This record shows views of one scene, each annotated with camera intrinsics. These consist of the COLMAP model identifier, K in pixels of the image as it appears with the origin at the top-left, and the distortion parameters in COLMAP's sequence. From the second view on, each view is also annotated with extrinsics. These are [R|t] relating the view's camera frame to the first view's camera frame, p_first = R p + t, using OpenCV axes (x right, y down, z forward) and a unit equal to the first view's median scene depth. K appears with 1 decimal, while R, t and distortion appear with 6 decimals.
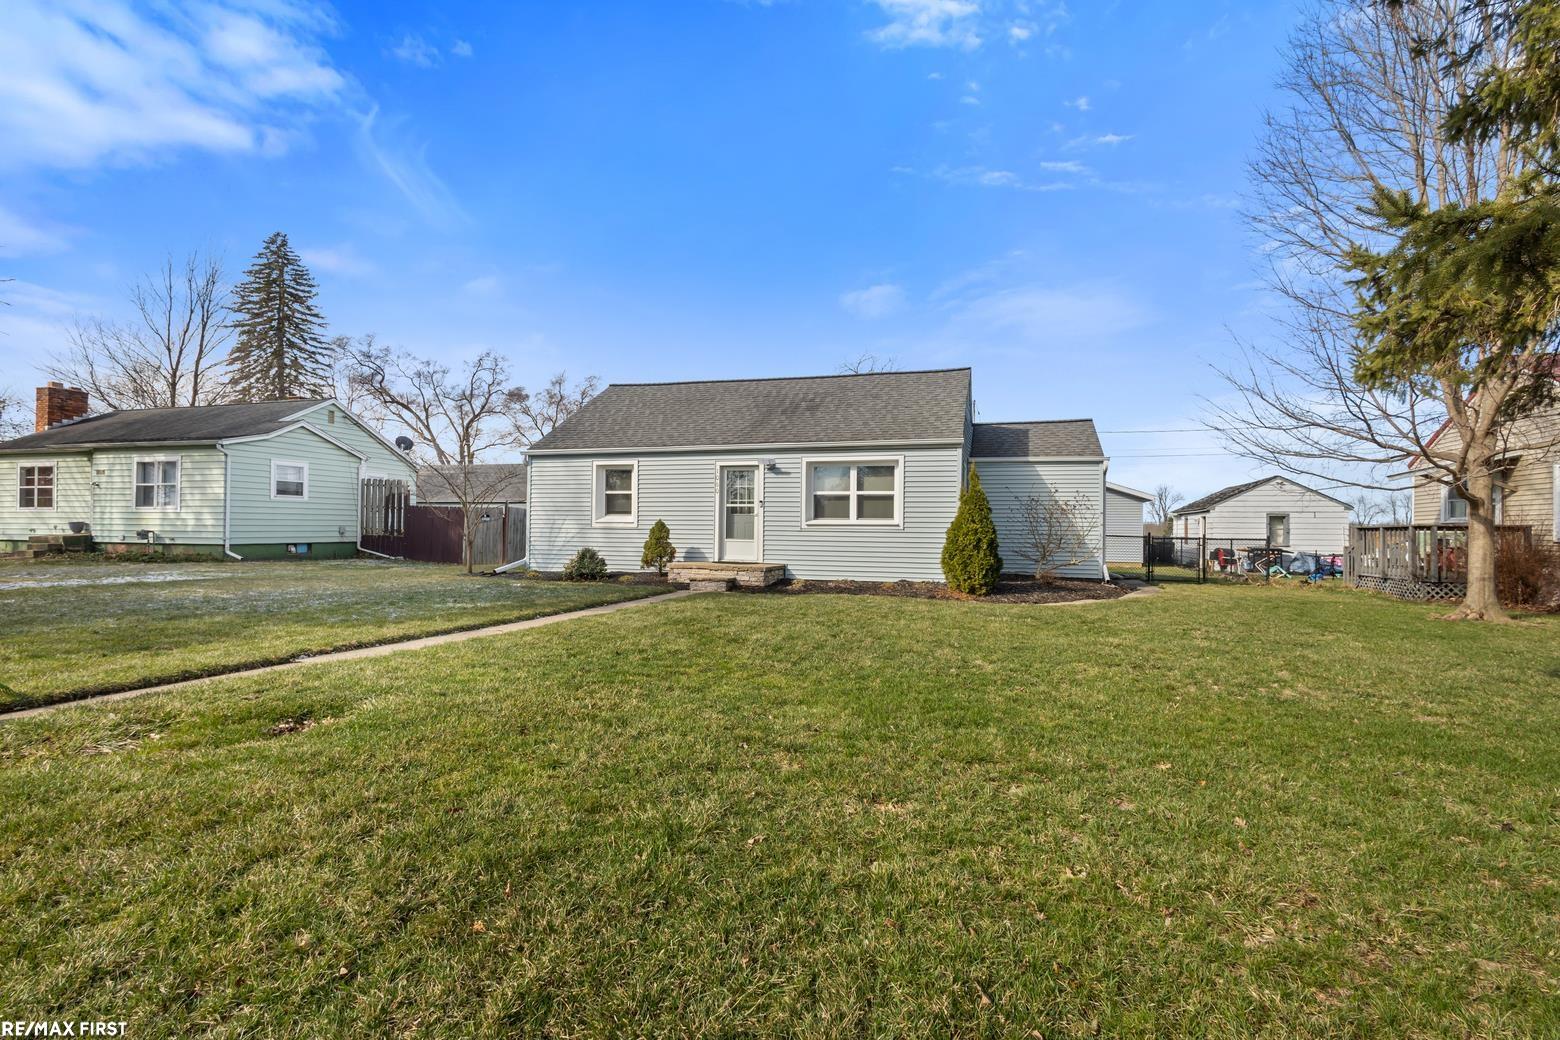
lens RADIAL K [[721.8, 0, 779.6], [0, 721.8, 513.1], [0, 0, 1]] dist [0.008329, -0.001073]
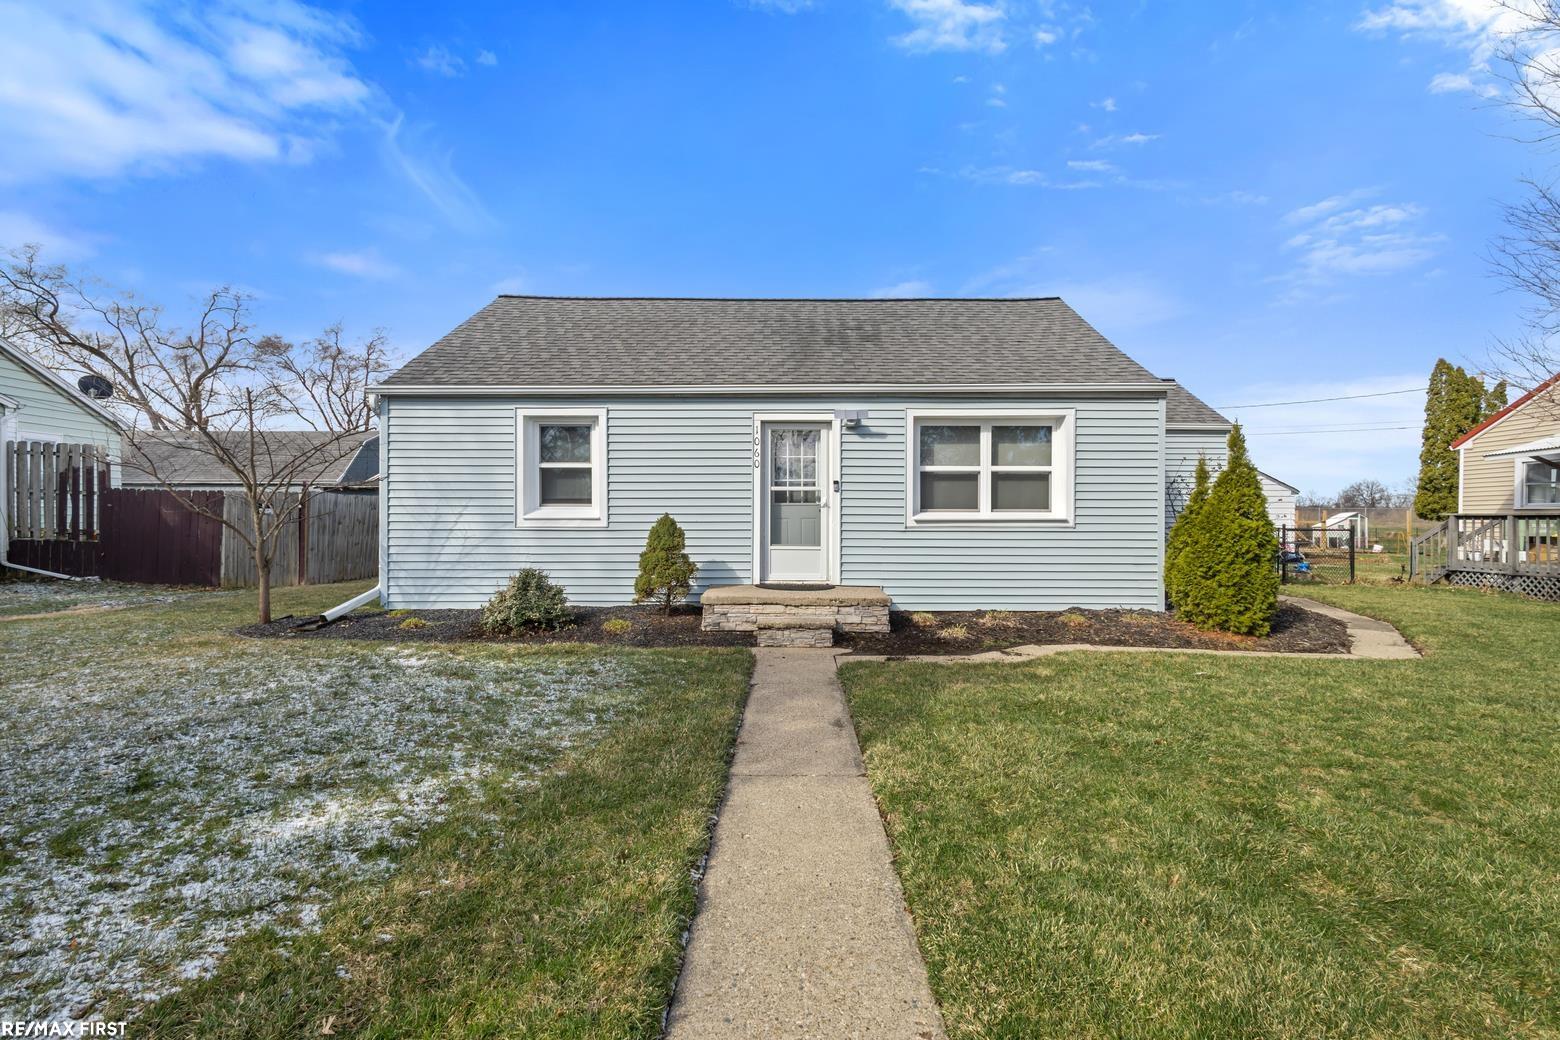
lens RADIAL K [[721.8, 0, 779.6], [0, 721.8, 513.1], [0, 0, 1]] dist [0.008329, -0.001073]
pose [[0.961989, -0.007674, 0.272982, -0.217172], [0.001524, 0.999740, 0.022733, -0.003945], [-0.273086, -0.021453, 0.961751, 0.411245]]
